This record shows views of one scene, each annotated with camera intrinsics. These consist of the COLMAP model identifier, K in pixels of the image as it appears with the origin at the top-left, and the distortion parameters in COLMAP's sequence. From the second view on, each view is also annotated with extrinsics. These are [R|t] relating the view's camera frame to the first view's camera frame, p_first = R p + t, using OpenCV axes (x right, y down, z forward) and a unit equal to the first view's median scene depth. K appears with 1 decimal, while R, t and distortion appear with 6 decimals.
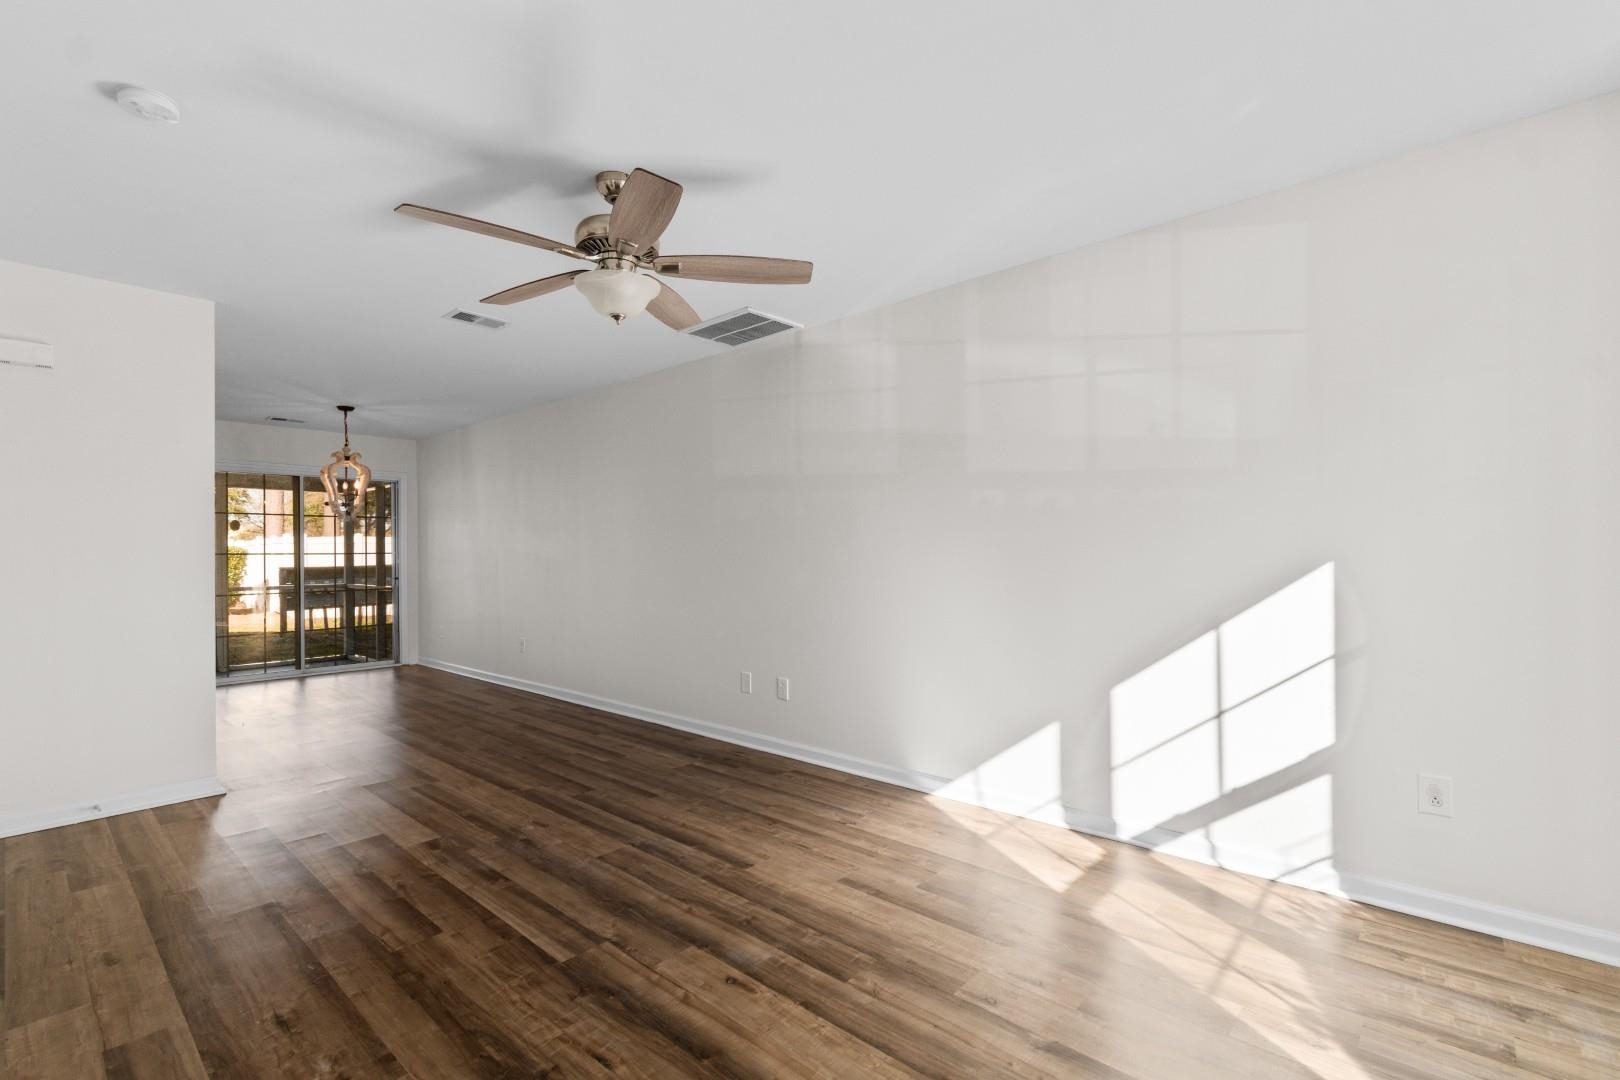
lens RADIAL K [[720.8, 0, 808.2], [0, 720.8, 551.4], [0, 0, 1]] dist [0.001105, -0.000429]
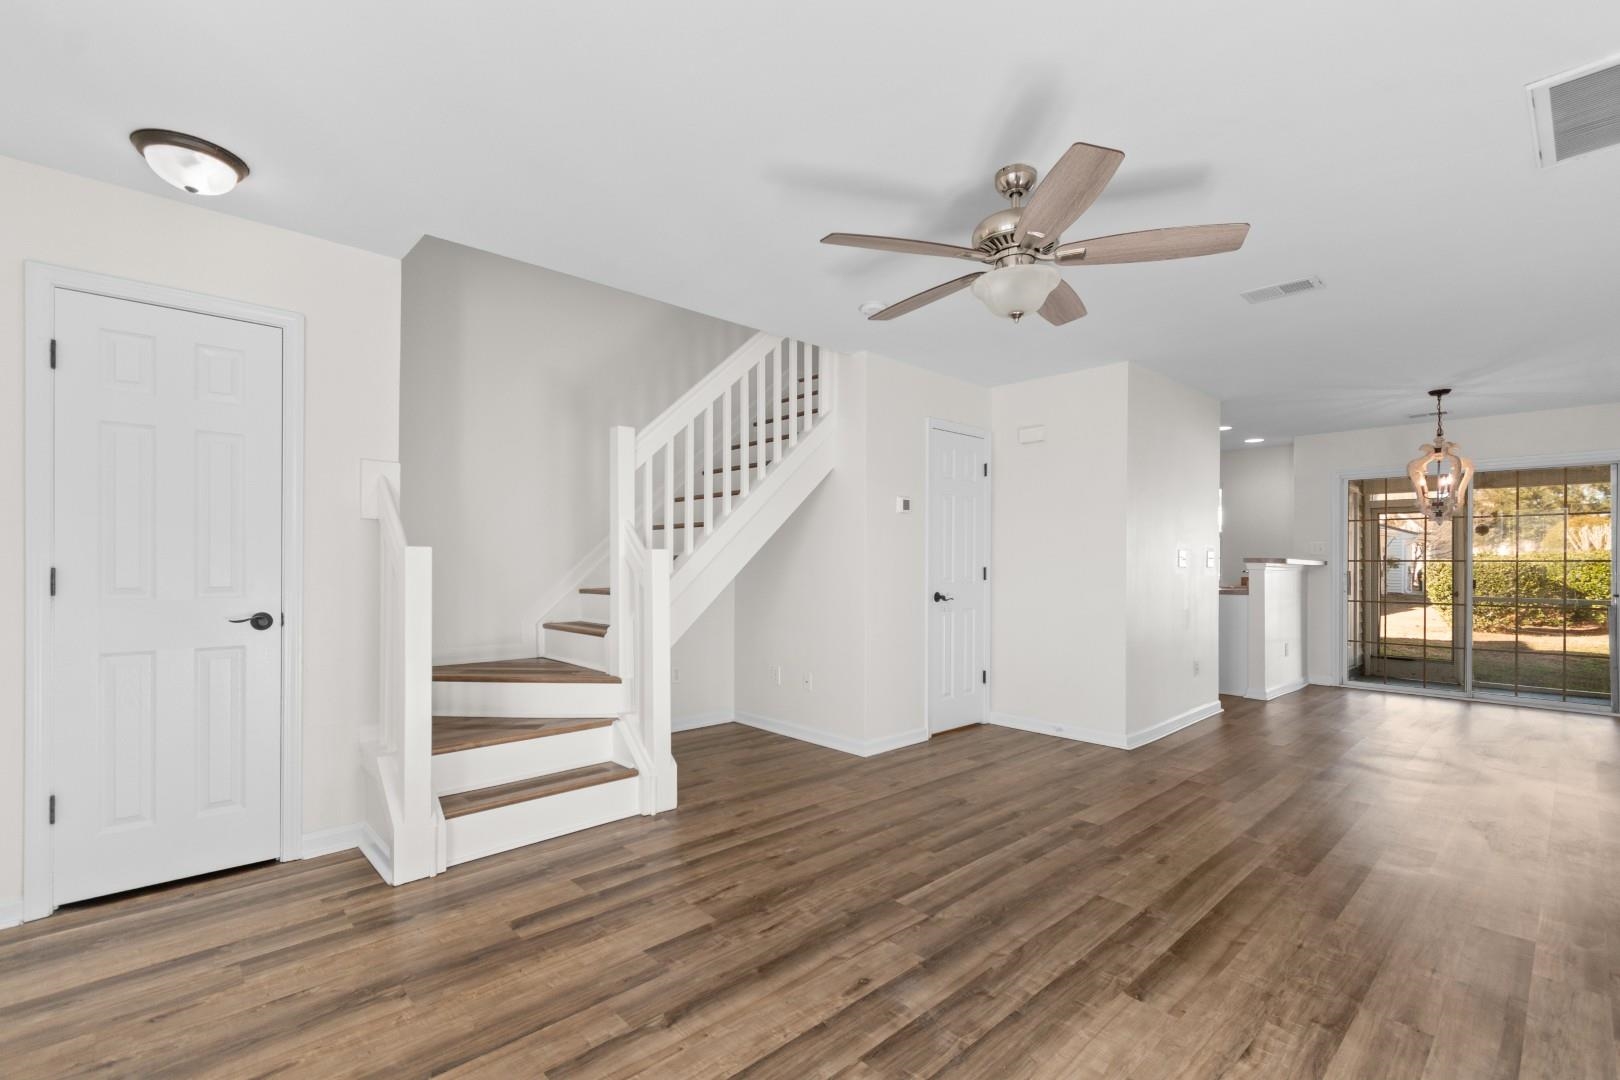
lens RADIAL K [[724.7, 0, 805.6], [0, 724.7, 561.7], [0, 0, 1]] dist [-0.000221, -0.000563]
pose [[-0.095629, 0.007206, -0.995391, 0.652663], [-0.001144, 0.999972, 0.007349, -0.002624], [0.995416, 0.001841, -0.095618, 0.725247]]
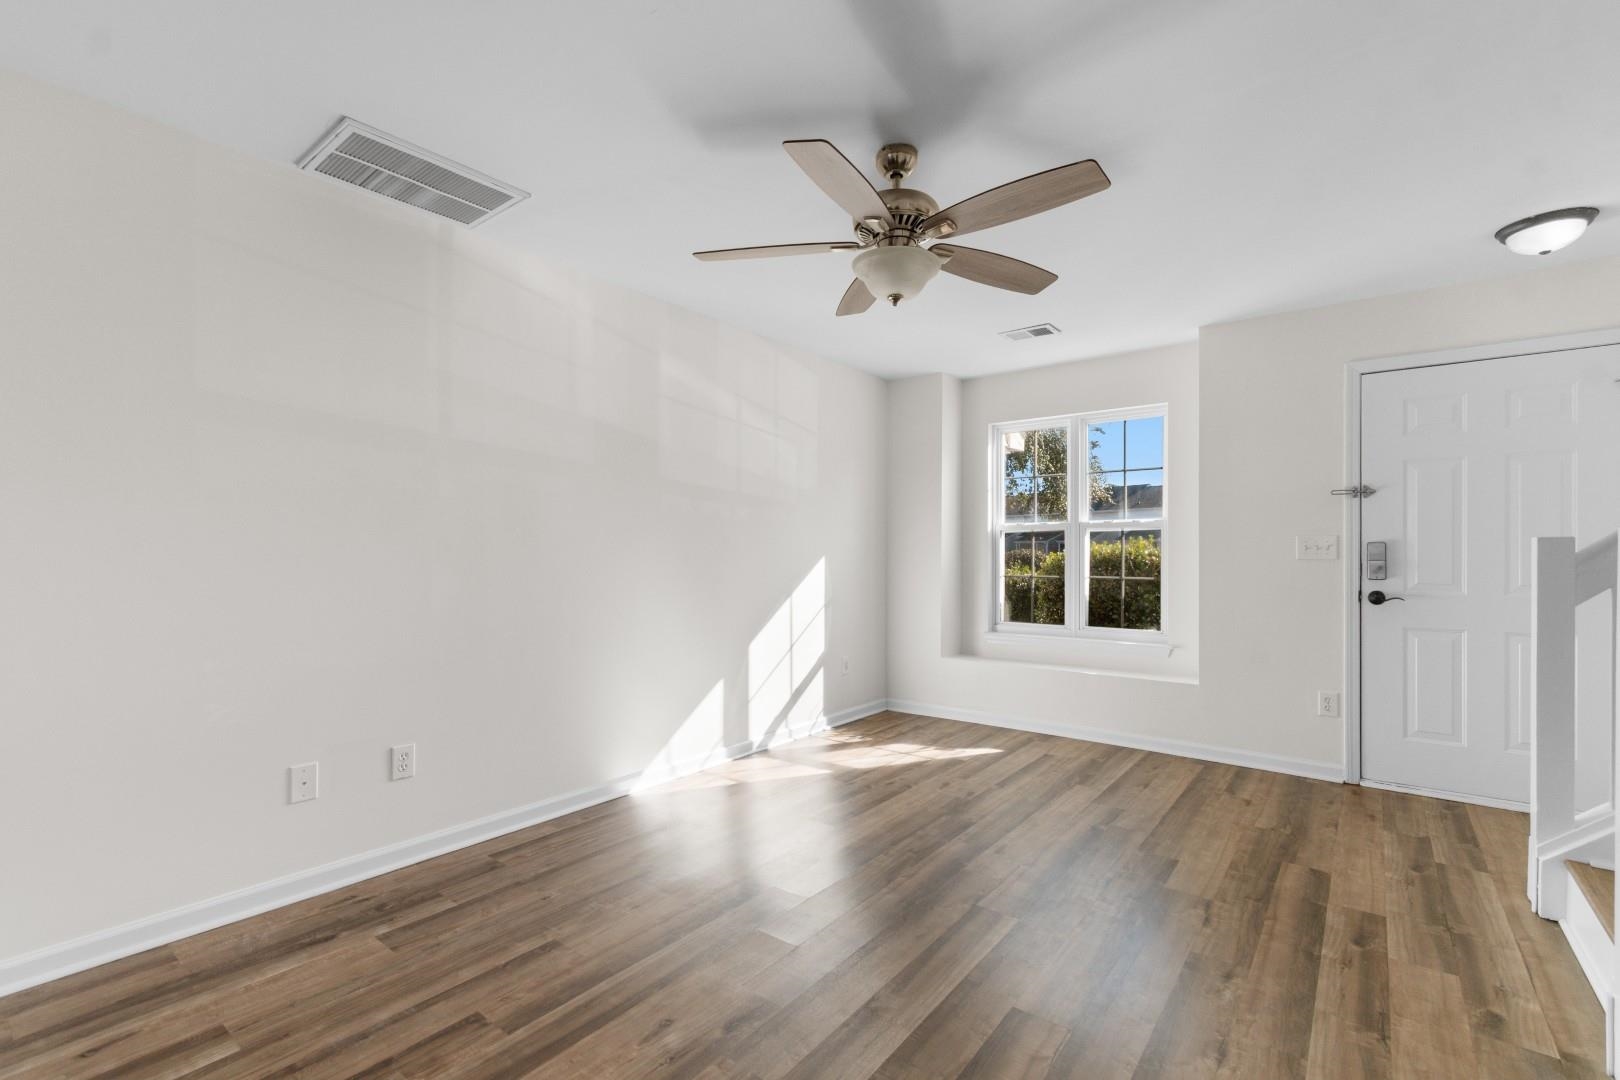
lens RADIAL K [[715.1, 0, 812.5], [0, 715.1, 548.0], [0, 0, 1]] dist [0.000596, -0.000036]
pose [[-0.066175, 0.011898, 0.997737, -1.064490], [-0.003108, 0.999922, -0.012130, 0.012209], [-0.997803, -0.003904, -0.066132, 1.043876]]
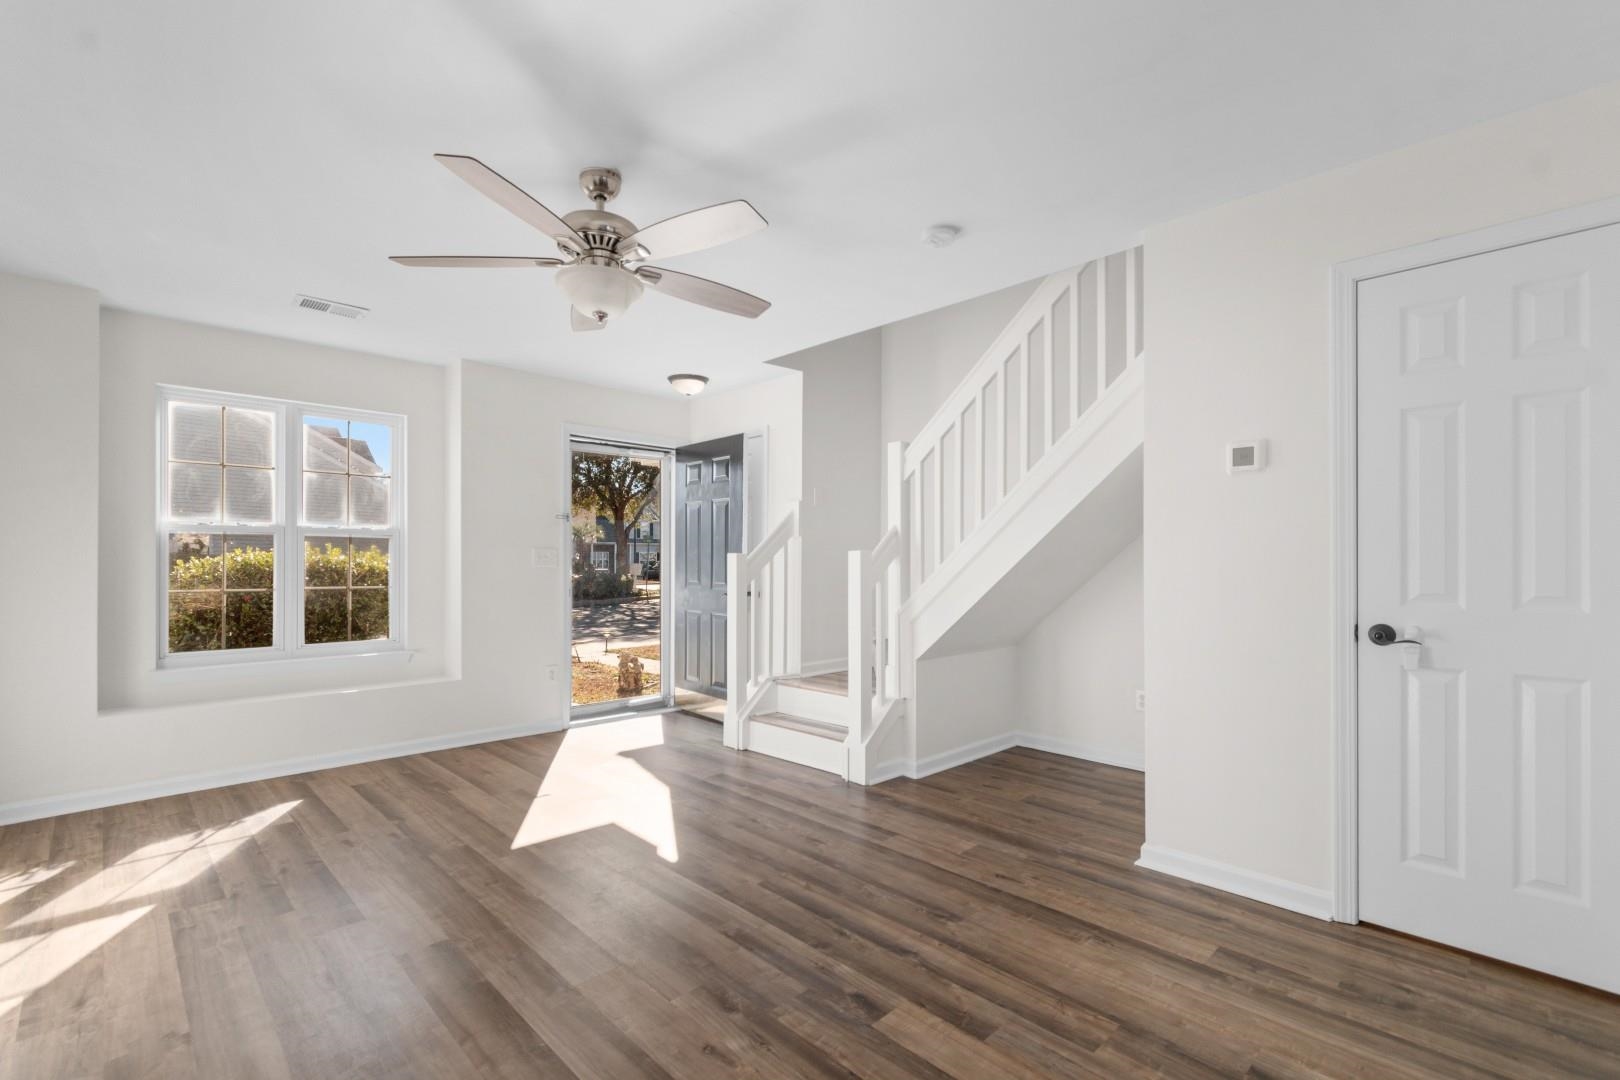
lens RADIAL K [[716.7, 0, 805.6], [0, 716.7, 568.8], [0, 0, 1]] dist [0.000533, -0.000147]
pose [[-0.997644, 0.003371, 0.068527, -0.539119], [0.003753, 0.999978, 0.005445, 0.013188], [-0.068507, 0.005689, -0.997634, 1.736051]]
